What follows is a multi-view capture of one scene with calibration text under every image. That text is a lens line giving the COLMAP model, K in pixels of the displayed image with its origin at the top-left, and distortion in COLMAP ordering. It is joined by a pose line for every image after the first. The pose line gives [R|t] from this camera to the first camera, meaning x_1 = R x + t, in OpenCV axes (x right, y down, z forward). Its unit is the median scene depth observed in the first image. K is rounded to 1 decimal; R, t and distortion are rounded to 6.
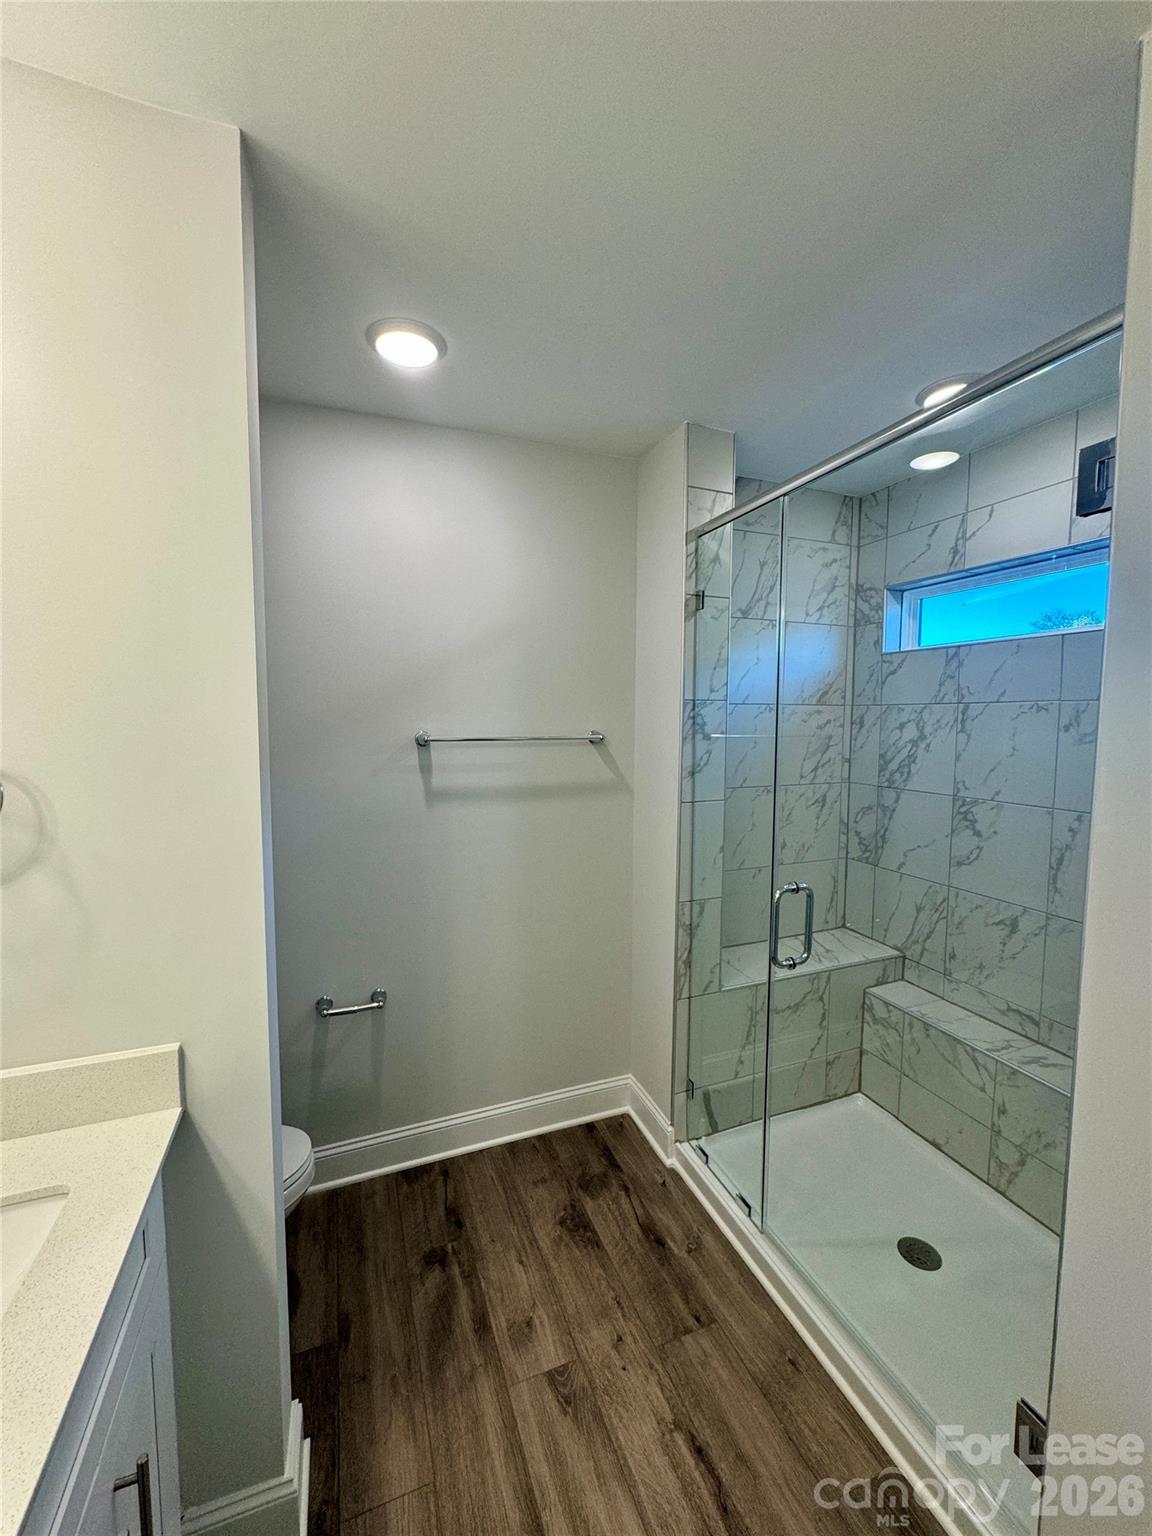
lens RADIAL K [[614.9, 0, 573.9], [0, 614.9, 765.8], [0, 0, 1]] dist [-0.002064, 0.000163]
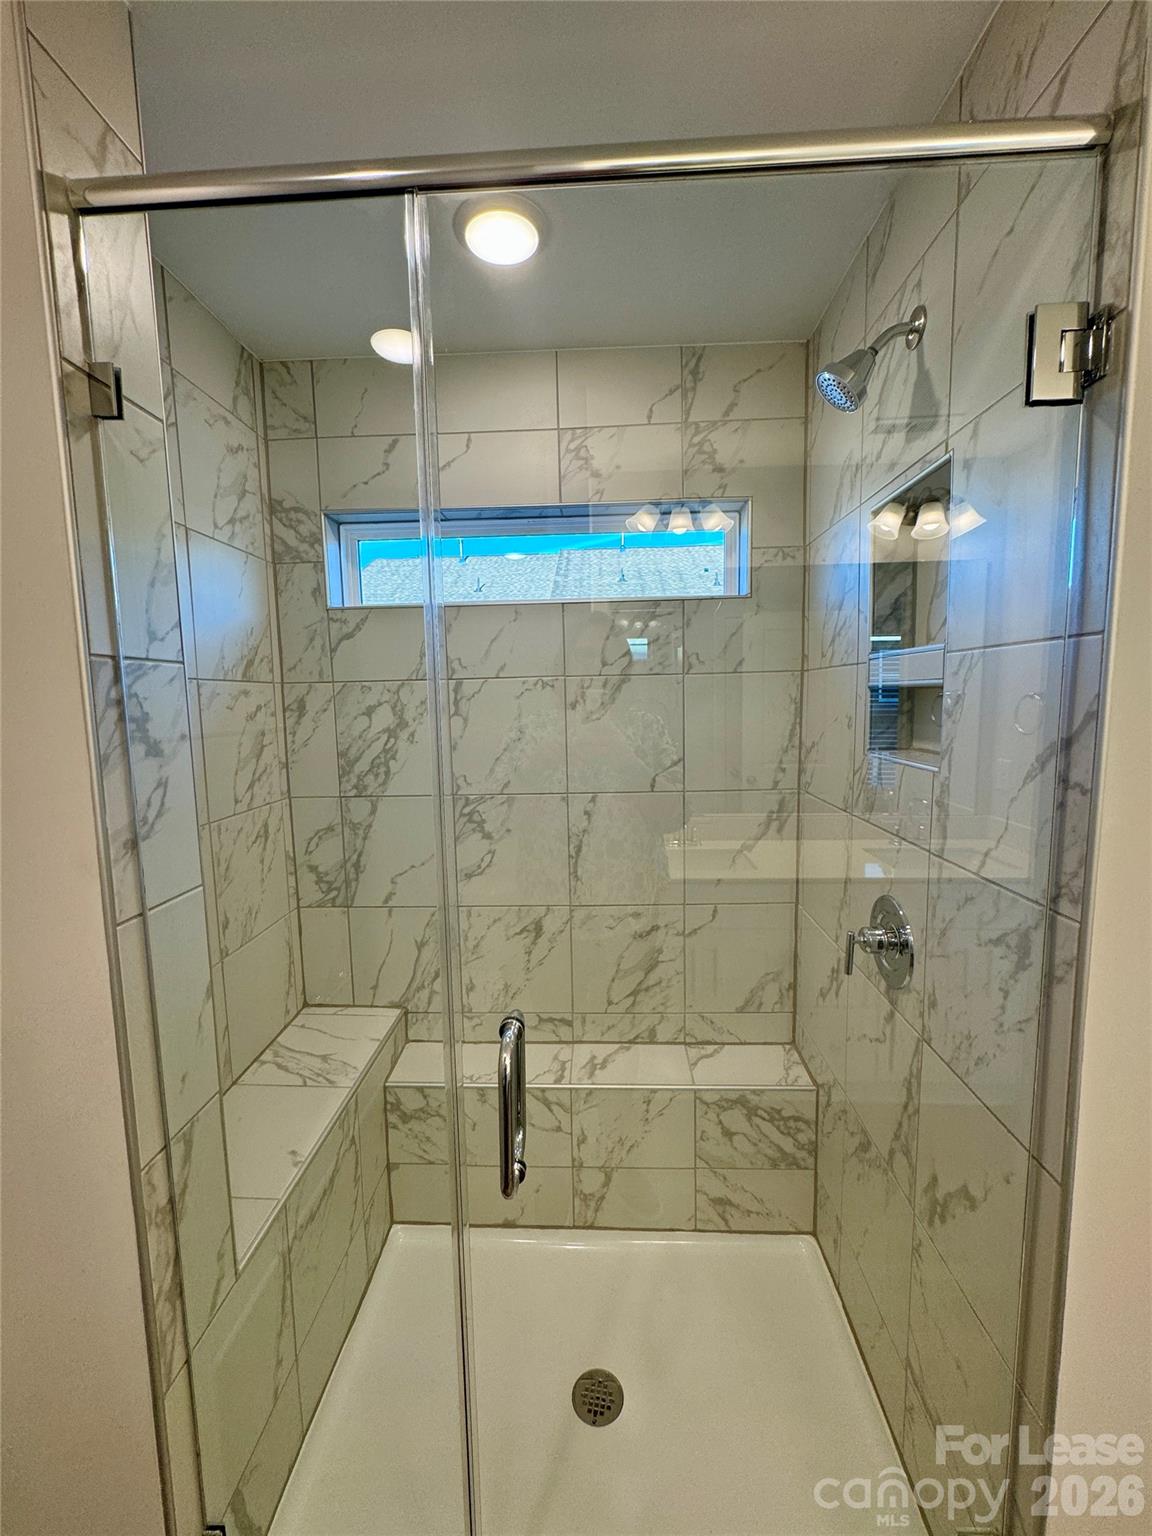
lens RADIAL K [[614.9, 0, 577.9], [0, 614.9, 765.1], [0, 0, 1]] dist [-0.002064, 0.000163]
pose [[0.401863, -0.111216, 0.908921, -0.039236], [0.094918, 0.992309, 0.079453, -0.035940], [-0.910767, 0.054344, 0.409329, 0.487101]]
